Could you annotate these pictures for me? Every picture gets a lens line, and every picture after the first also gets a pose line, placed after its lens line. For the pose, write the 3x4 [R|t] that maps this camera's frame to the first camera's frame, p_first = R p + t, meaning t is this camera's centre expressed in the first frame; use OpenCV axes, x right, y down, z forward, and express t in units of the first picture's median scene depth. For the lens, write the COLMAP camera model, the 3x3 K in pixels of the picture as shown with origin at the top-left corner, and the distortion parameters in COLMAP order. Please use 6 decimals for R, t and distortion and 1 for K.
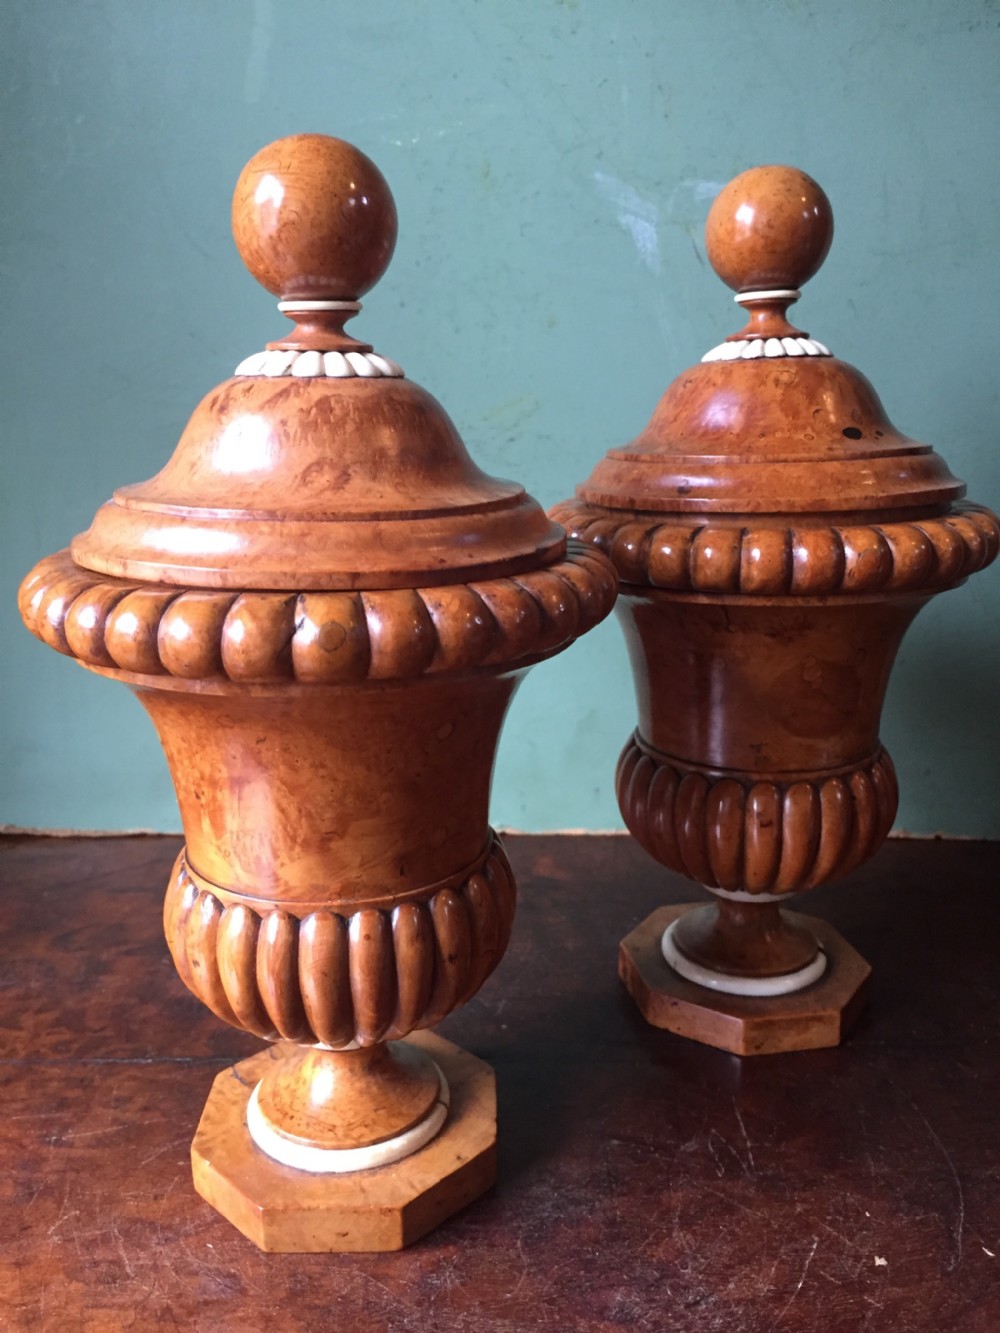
lens RADIAL K [[1233.8, 0, 525.2], [0, 1233.8, 668.2], [0, 0, 1]] dist [-0.005330, 0.000000]
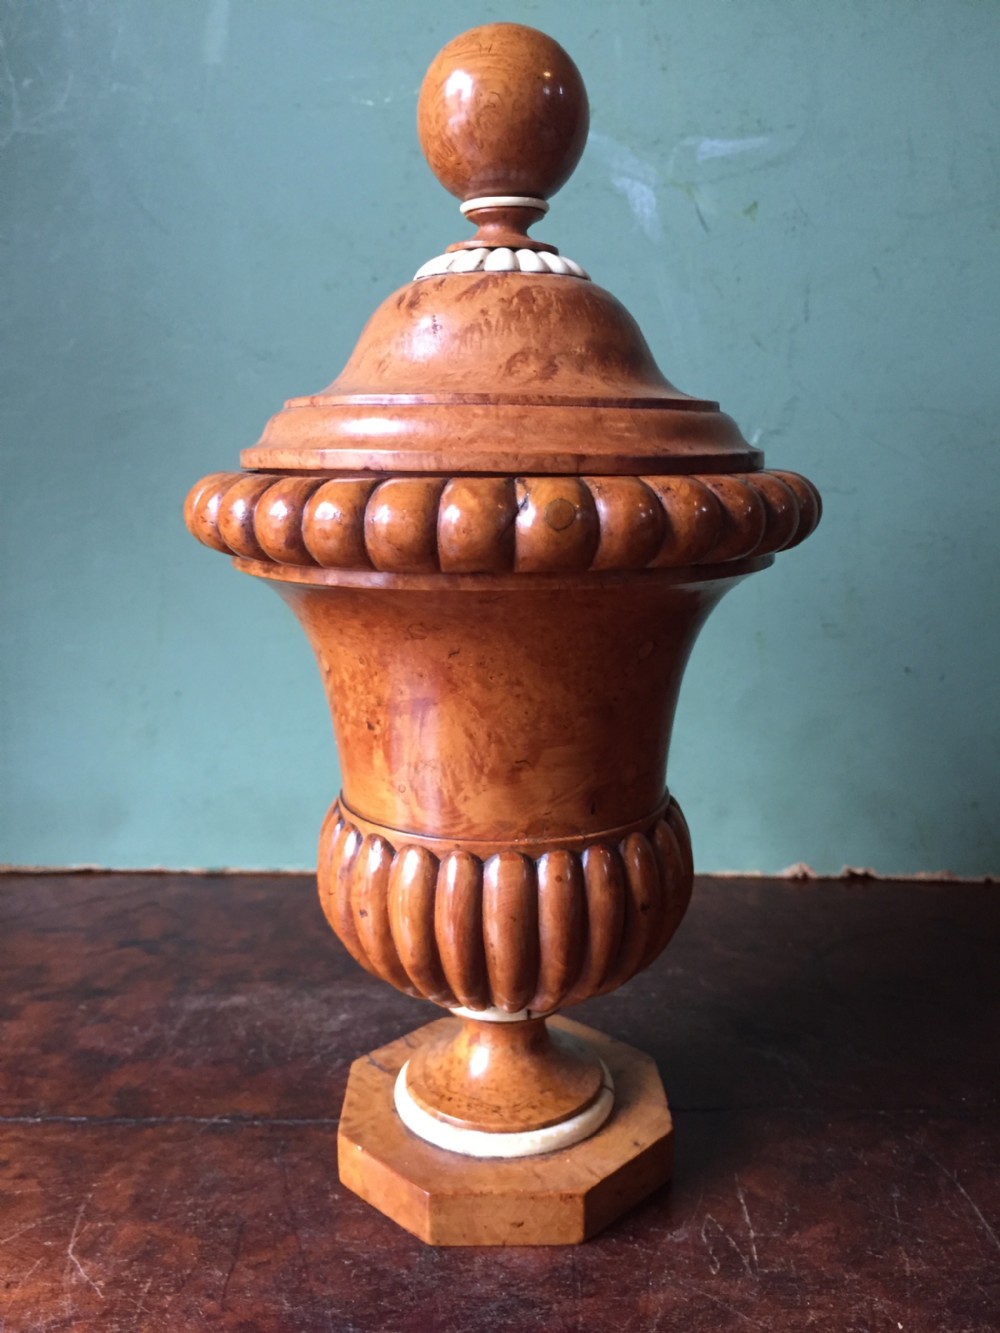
lens RADIAL K [[1233.8, 0, 505.9], [0, 1233.8, 667.6], [0, 0, 1]] dist [-0.005330, 0.000000]
pose [[0.999947, 0.001487, -0.010219, -0.161036], [-0.002213, 0.997450, -0.071339, 0.129887], [0.010087, 0.071358, 0.997400, 0.083511]]
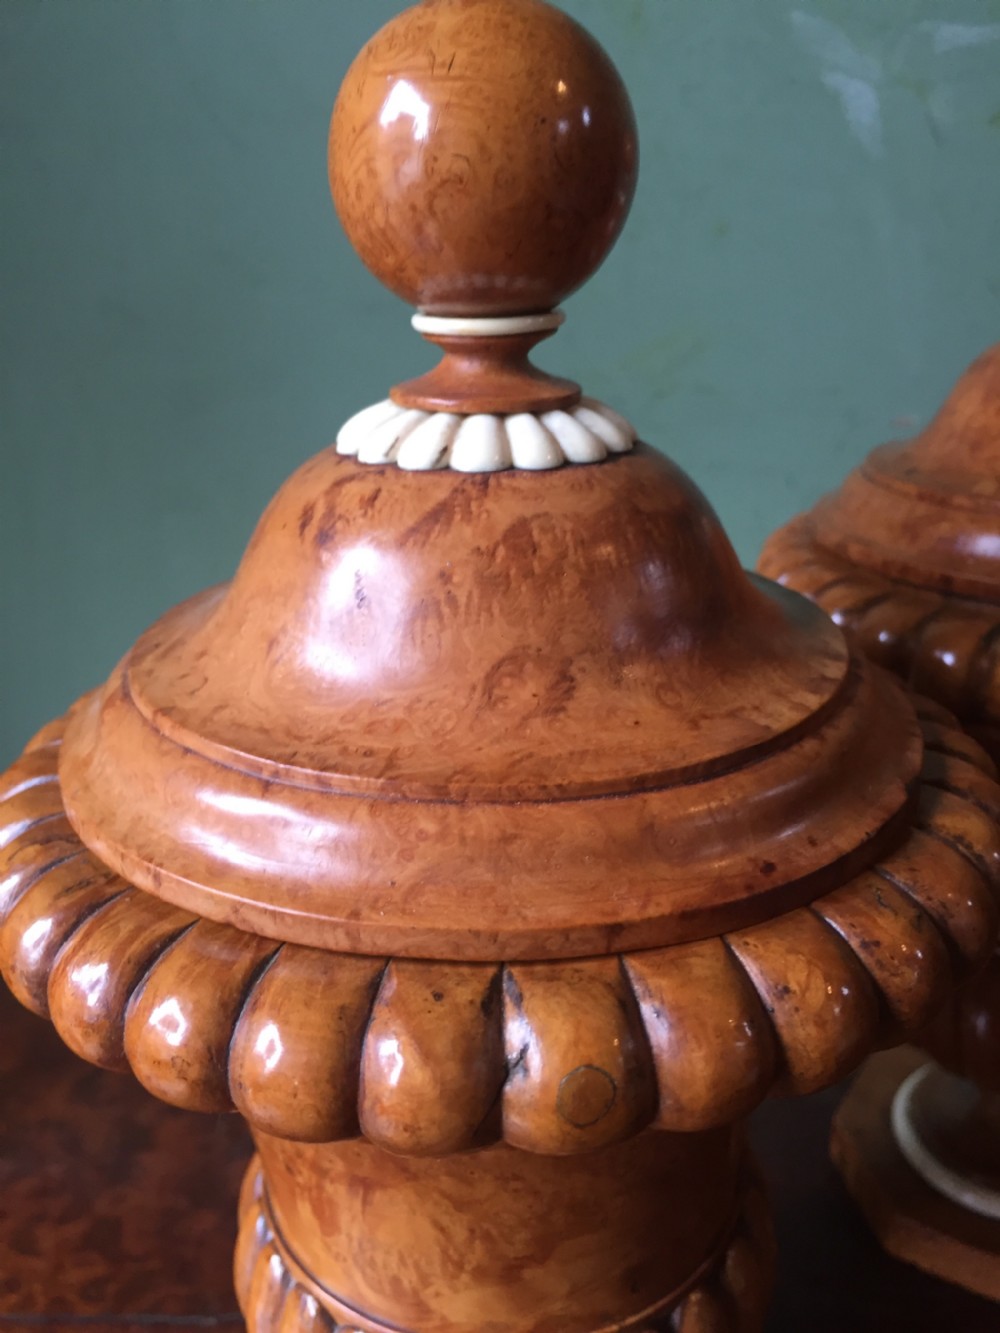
lens RADIAL K [[1233.8, 0, 509.2], [0, 1233.8, 663.8], [0, 0, 1]] dist [-0.005330, 0.000000]
pose [[0.999412, 0.001522, -0.034256, -0.143258], [0.002682, 0.992487, 0.122325, -0.215441], [0.034185, -0.122345, 0.991899, 0.452288]]
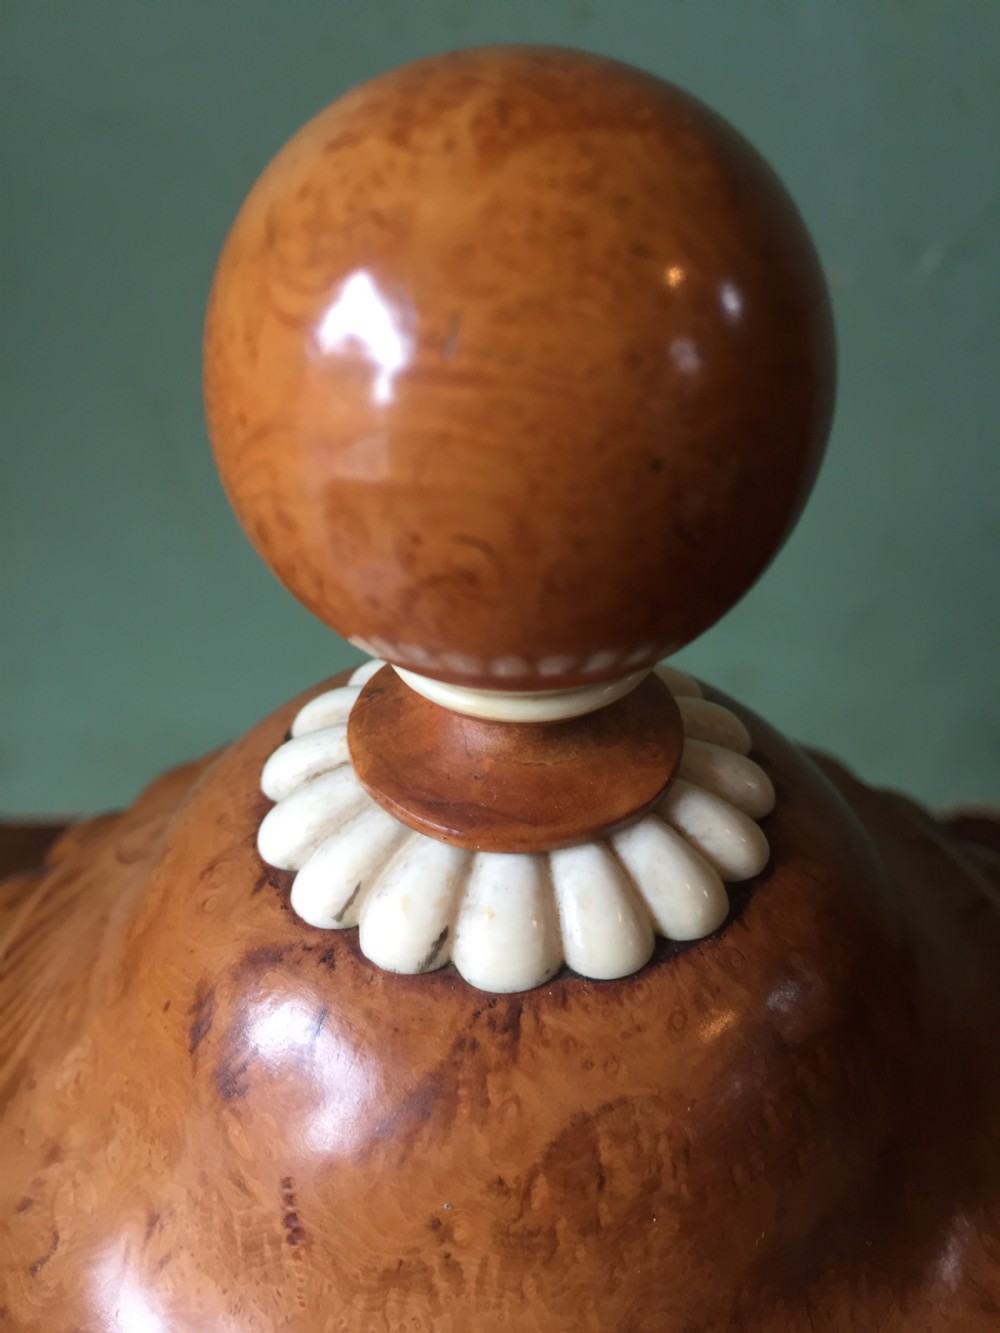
lens RADIAL K [[1233.8, 0, 504.9], [0, 1233.8, 640.9], [0, 0, 1]] dist [-0.005330, 0.000000]
pose [[0.998475, 0.028119, -0.047518, -0.162265], [-0.007927, 0.924696, 0.380623, -0.419329], [0.054642, -0.379666, 0.923509, 0.745231]]
